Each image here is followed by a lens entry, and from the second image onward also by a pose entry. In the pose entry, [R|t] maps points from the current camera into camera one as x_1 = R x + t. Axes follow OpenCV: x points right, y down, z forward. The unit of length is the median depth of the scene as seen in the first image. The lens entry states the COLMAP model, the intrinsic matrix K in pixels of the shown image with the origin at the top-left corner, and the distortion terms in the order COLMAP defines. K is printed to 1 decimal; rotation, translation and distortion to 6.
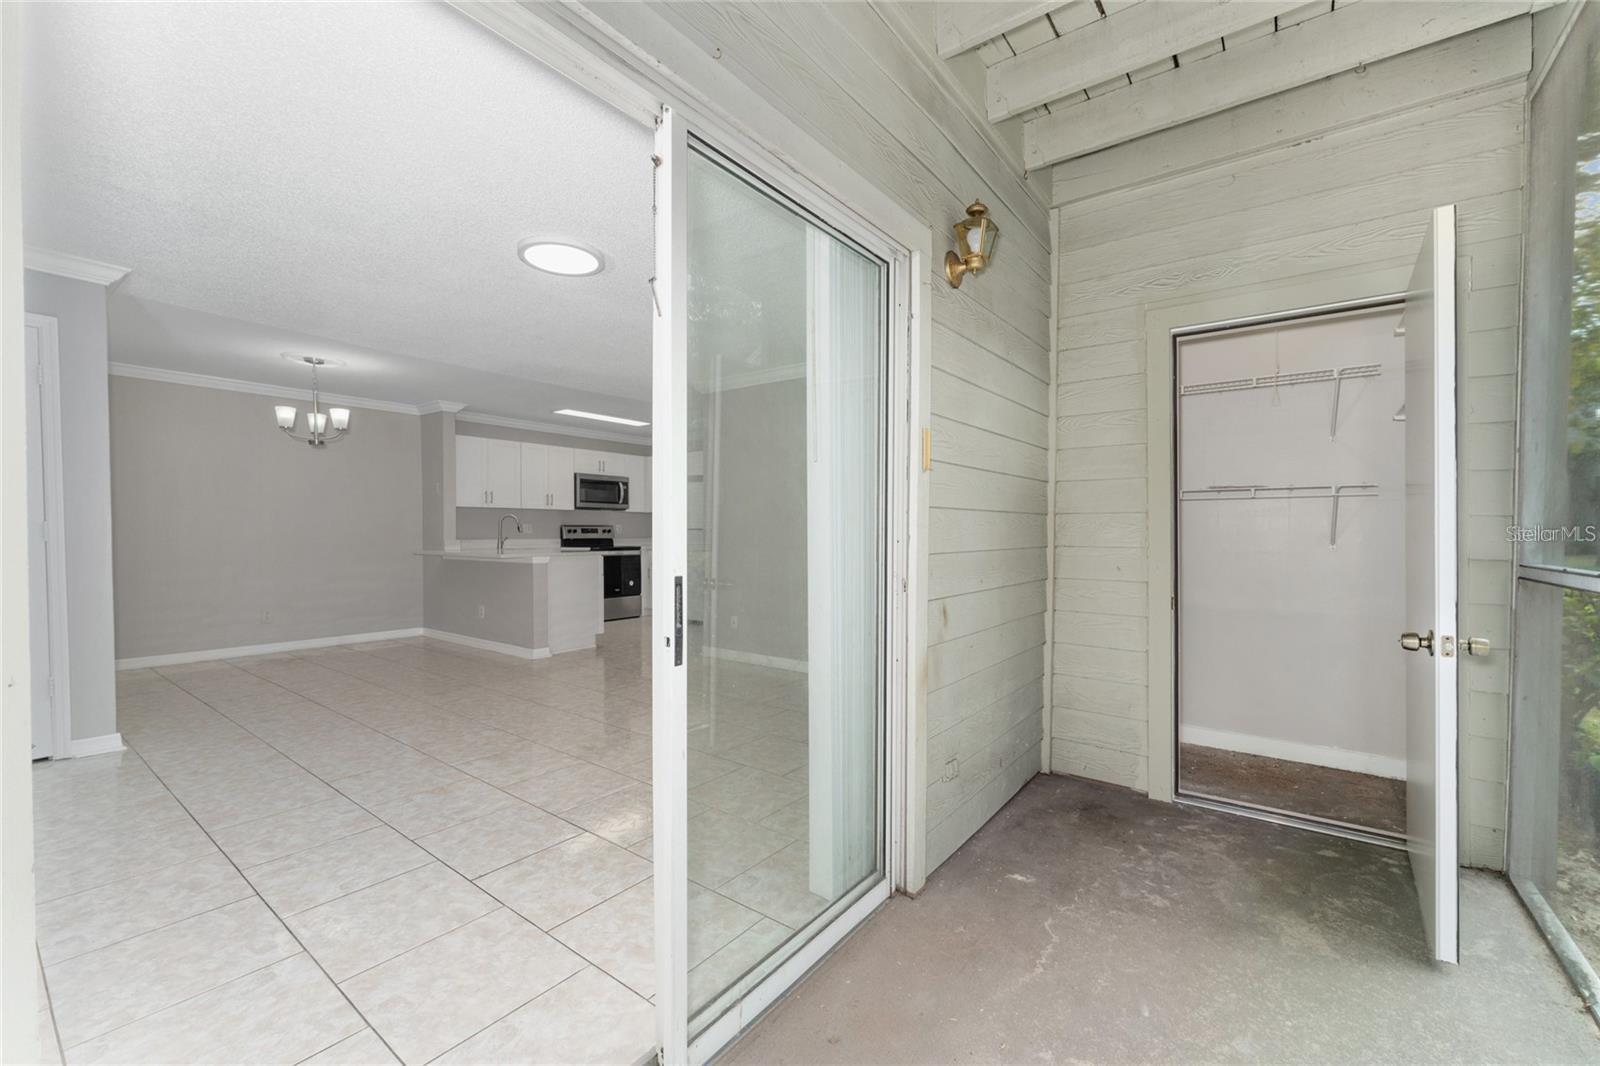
lens RADIAL K [[642.3, 0, 800.0], [0, 642.3, 537.6], [0, 0, 1]] dist [0.001212, 0.000241]
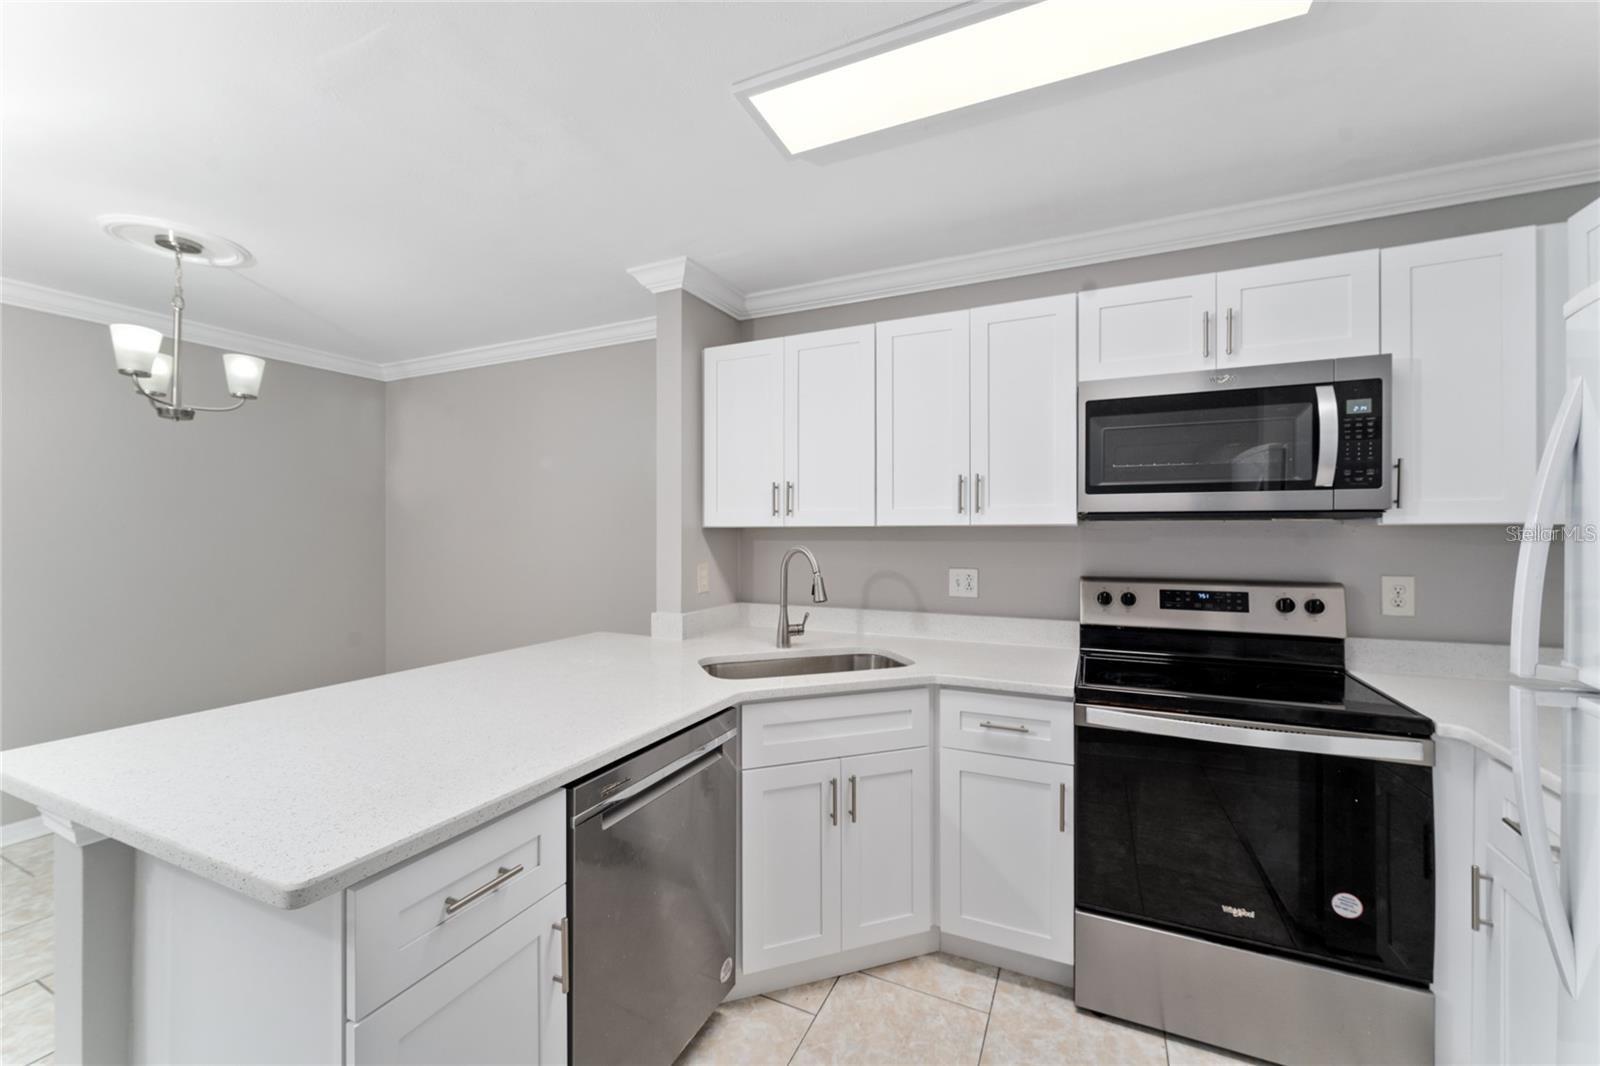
lens RADIAL K [[634.8, 0, 799.9], [0, 634.8, 530.1], [0, 0, 1]] dist [0.000486, 0.000060]
pose [[0.213081, 0.000569, -0.977034, -0.132033], [-0.008582, 0.999962, -0.001289, -0.043567], [0.976997, 0.008659, 0.213078, 0.921767]]
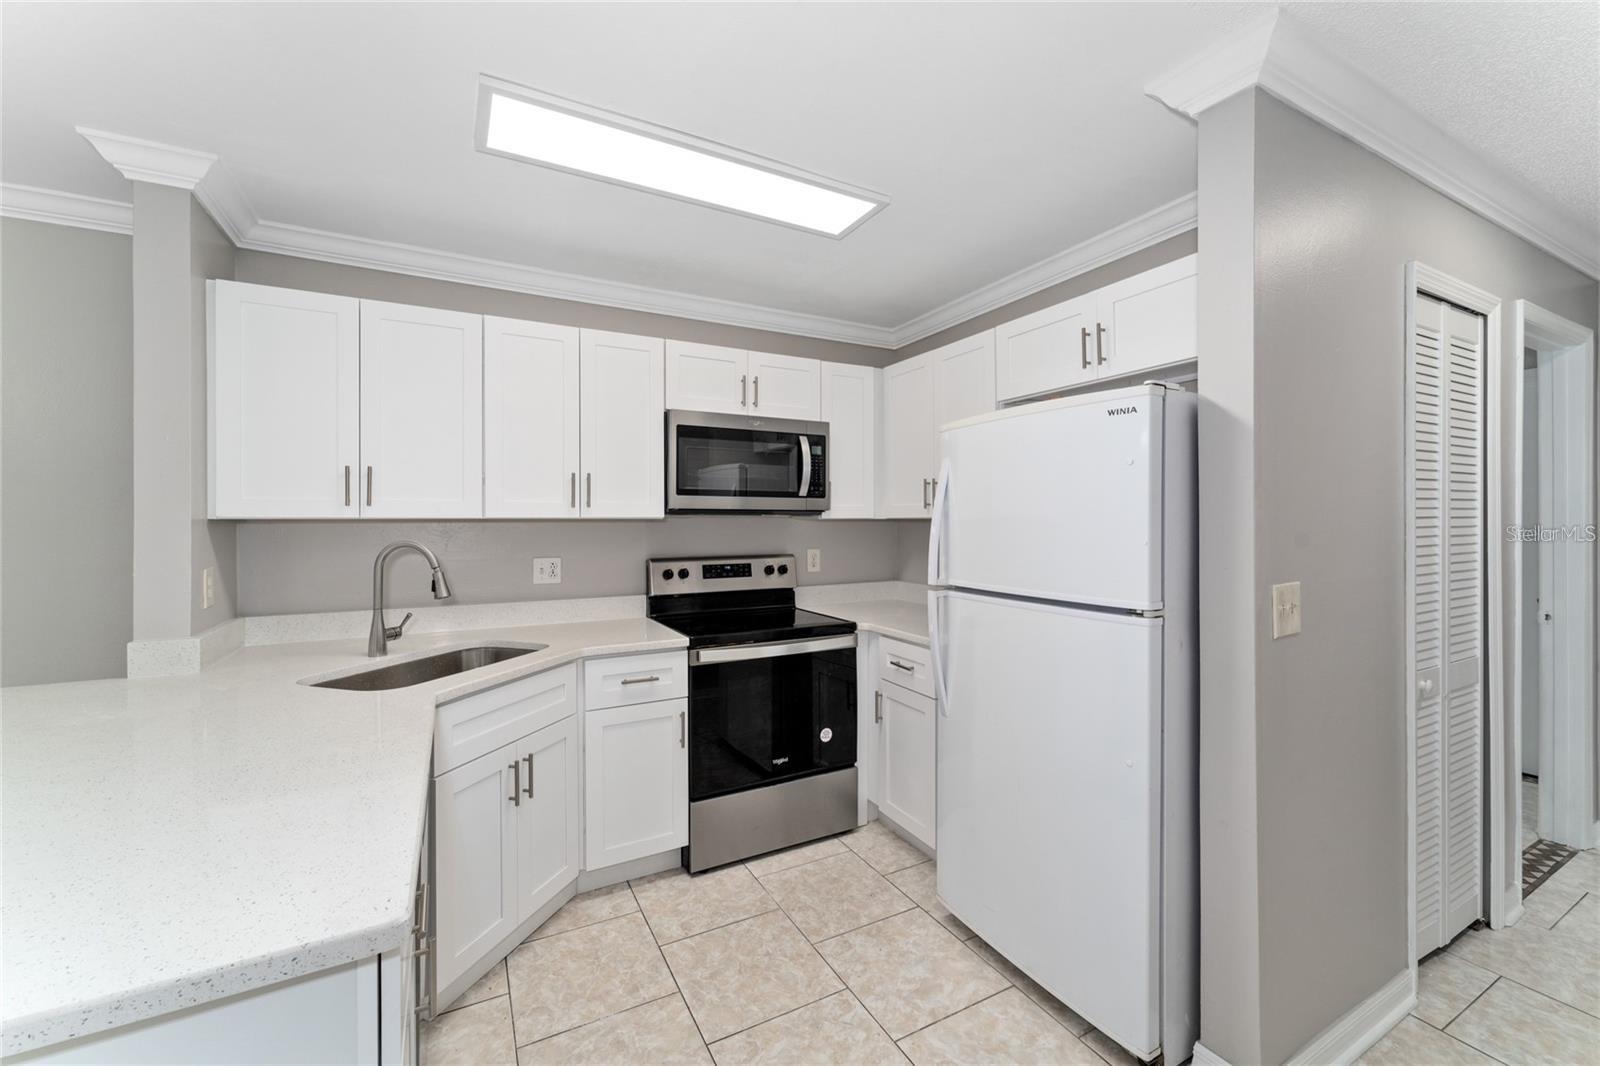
lens RADIAL K [[638.3, 0, 803.9], [0, 638.3, 522.0], [0, 0, 1]] dist [0.000361, 0.000030]
pose [[0.913688, -0.000040, -0.406417, -0.159762], [-0.003261, 0.999967, -0.007428, -0.042562], [0.406404, 0.008112, 0.913658, 0.795737]]
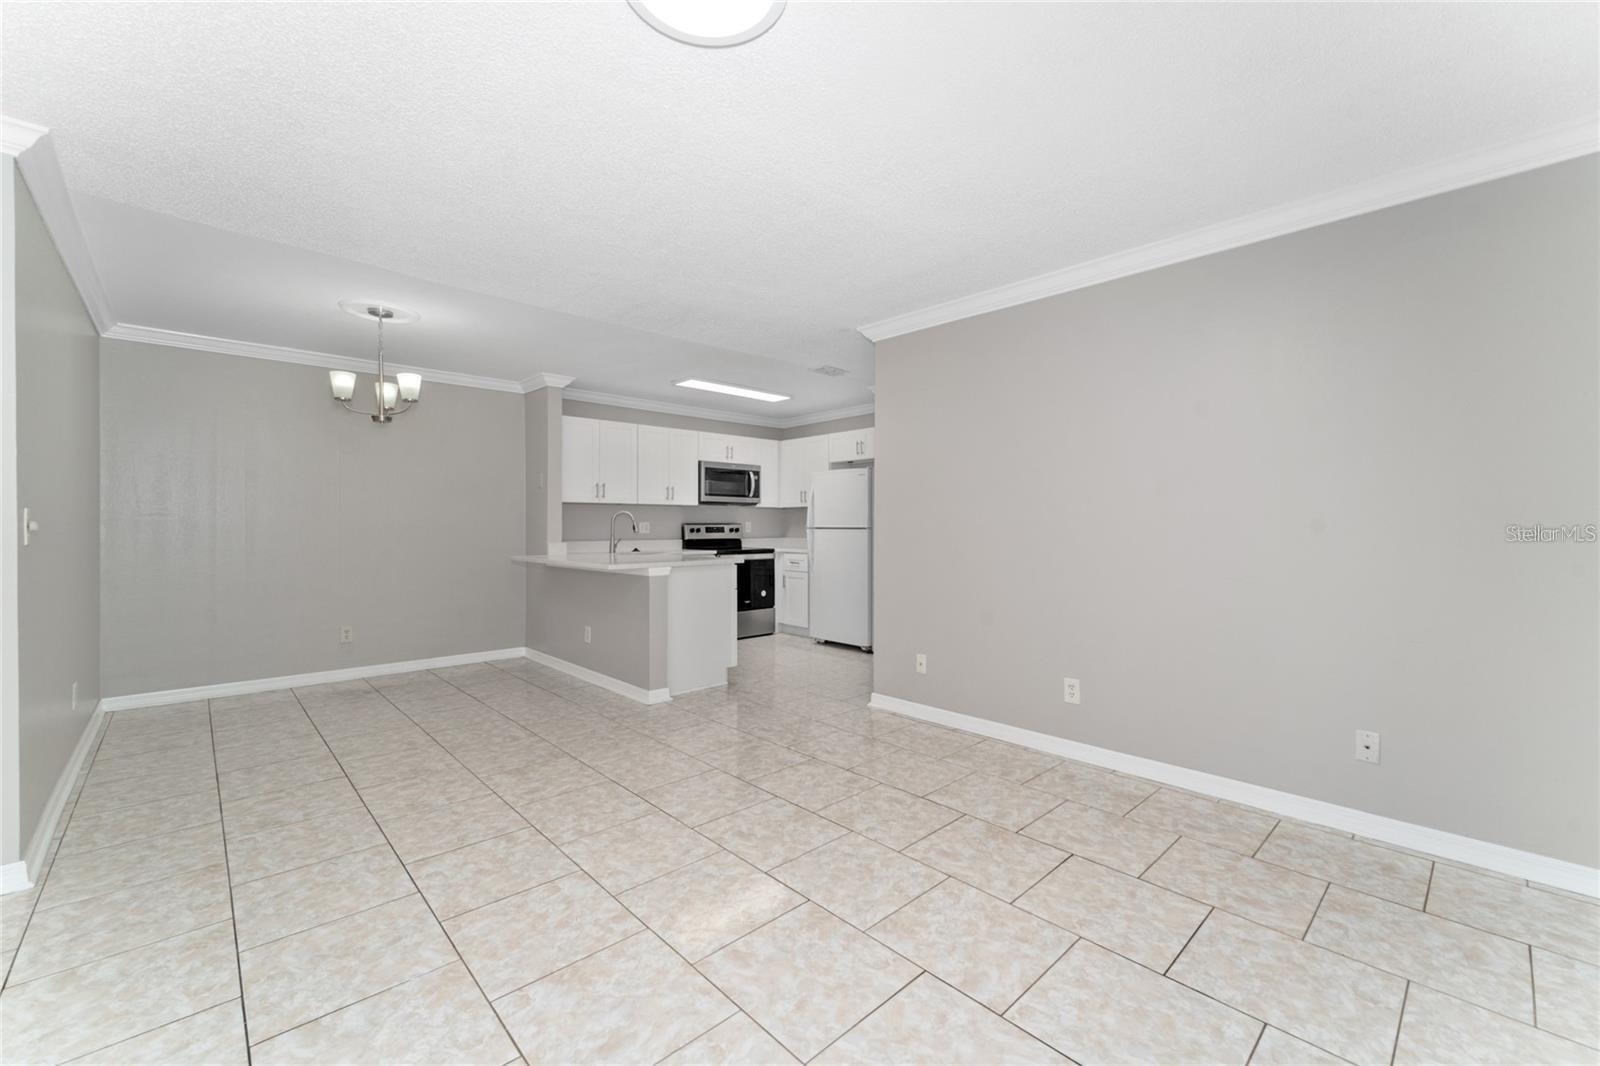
lens RADIAL K [[638.3, 0, 803.9], [0, 638.3, 522.0], [0, 0, 1]] dist [0.000361, 0.000030]
pose [[0.986797, -0.000952, -0.161957, -0.090332], [-0.001595, 0.999877, -0.015600, -0.009305], [0.161952, 0.015652, 0.986674, 0.227068]]
